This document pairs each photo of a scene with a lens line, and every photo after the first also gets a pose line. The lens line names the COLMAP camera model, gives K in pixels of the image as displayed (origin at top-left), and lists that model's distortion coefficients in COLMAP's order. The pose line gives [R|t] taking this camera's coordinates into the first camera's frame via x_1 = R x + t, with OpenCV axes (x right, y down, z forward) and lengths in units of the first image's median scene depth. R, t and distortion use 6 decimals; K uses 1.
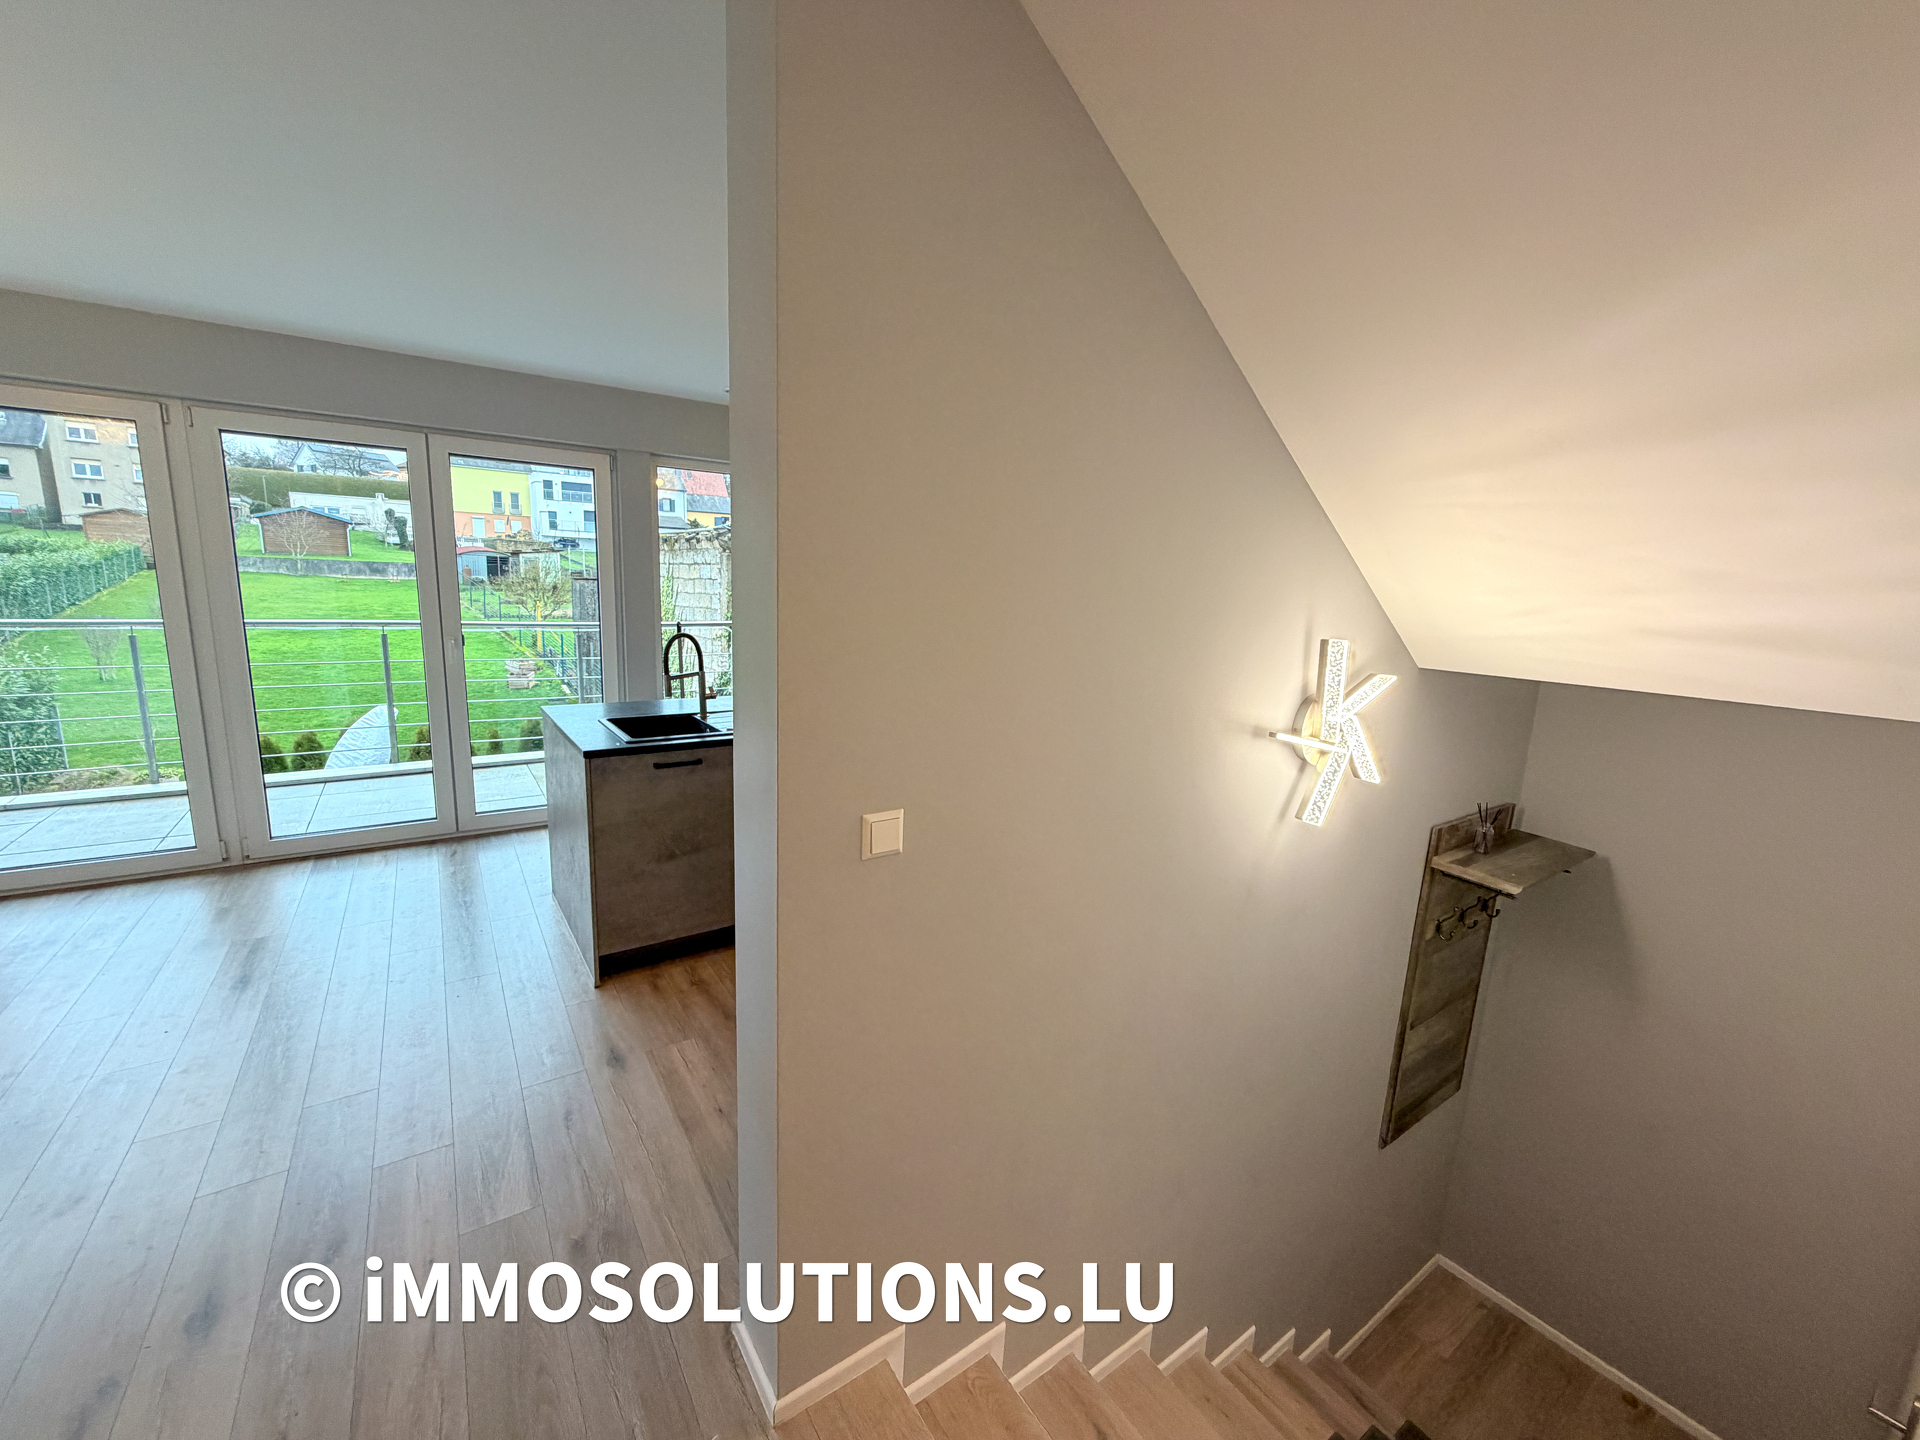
lens RADIAL K [[775.9, 0, 967.7], [0, 775.9, 724.3], [0, 0, 1]] dist [-0.003450, 0.000811]
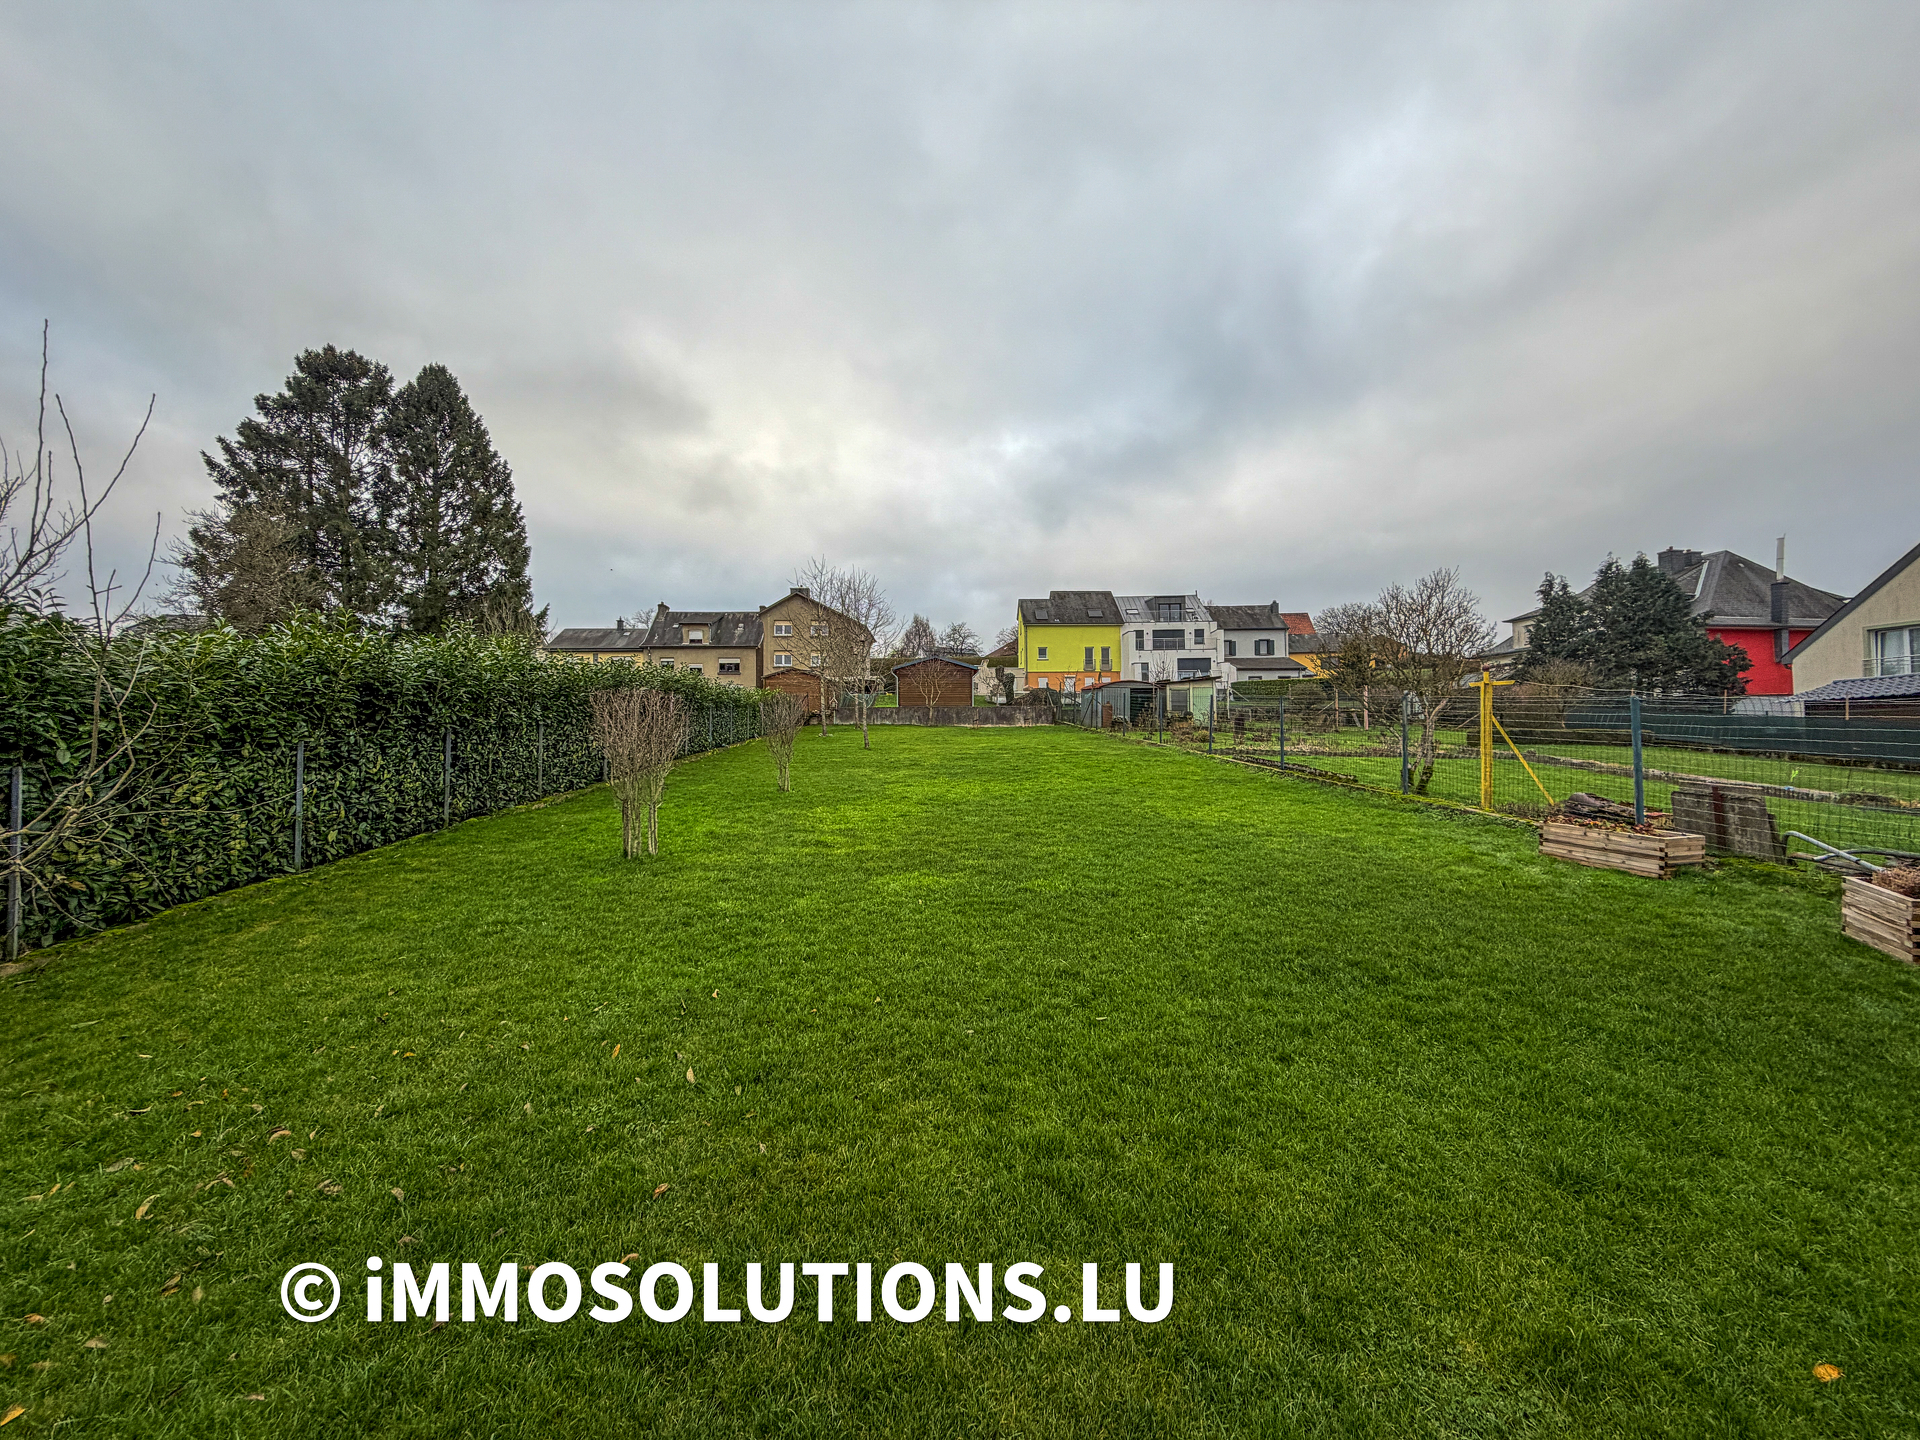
lens RADIAL K [[775.9, 0, 962.3], [0, 775.9, 714.1], [0, 0, 1]] dist [-0.003450, 0.000811]
pose [[0.811209, -0.071252, -0.580400, -0.356787], [-0.068907, 0.973986, -0.215879, -0.025965], [0.580683, 0.215116, 0.785196, 0.368167]]
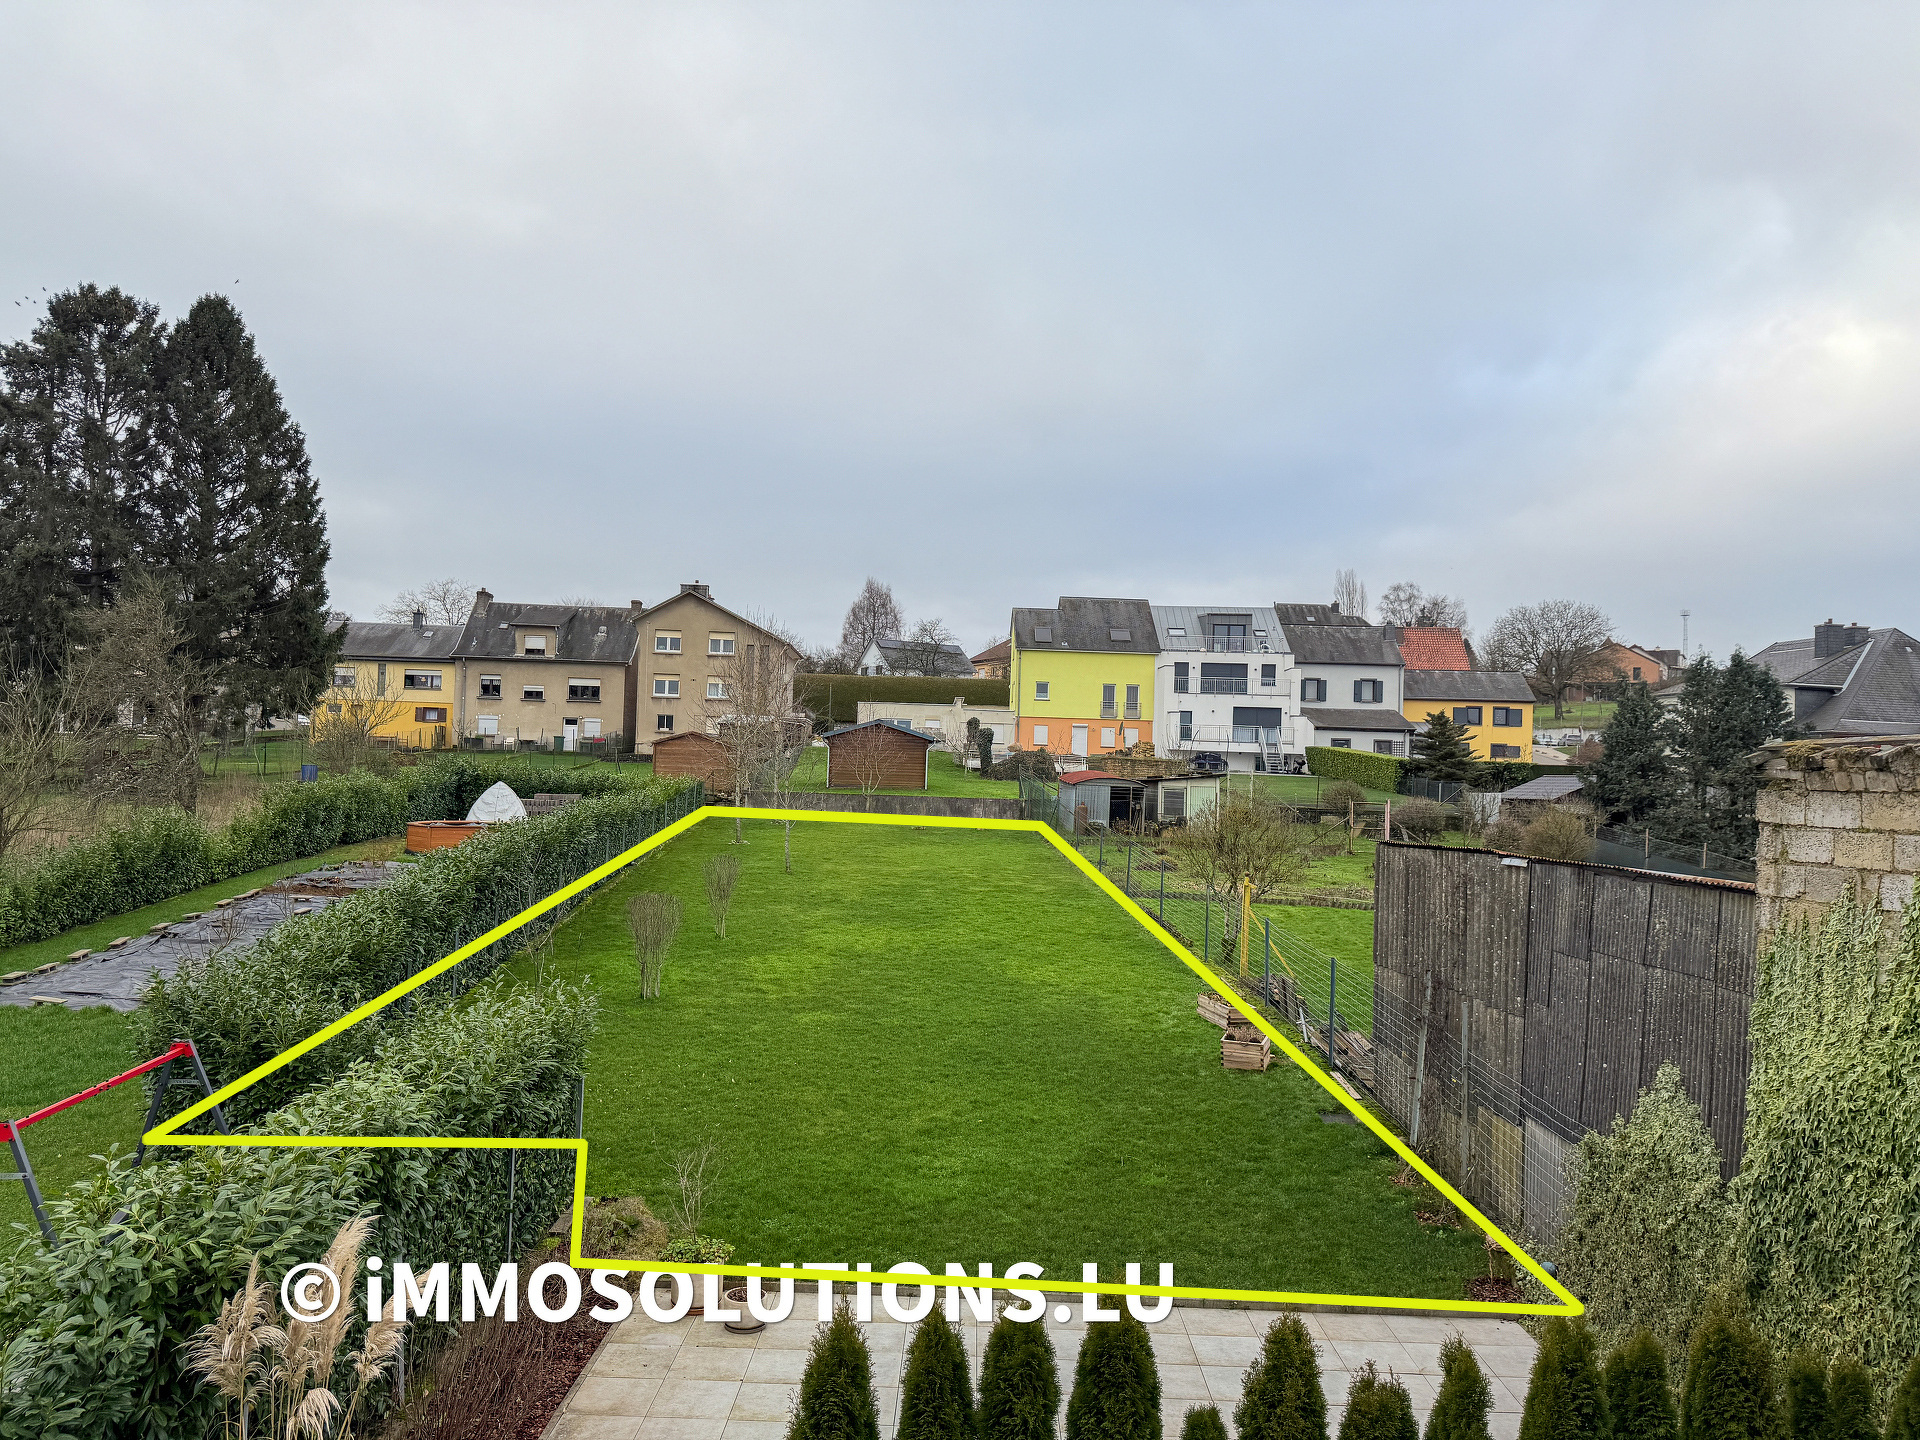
lens RADIAL K [[1359.5, 0, 973.4], [0, 1359.5, 709.9], [0, 0, 1]] dist [0.055287, -0.057208]
pose [[0.823440, -0.047780, -0.565388, -0.121496], [-0.099714, 0.968755, -0.227093, -0.027498], [0.558573, 0.243375, 0.792947, 0.099926]]
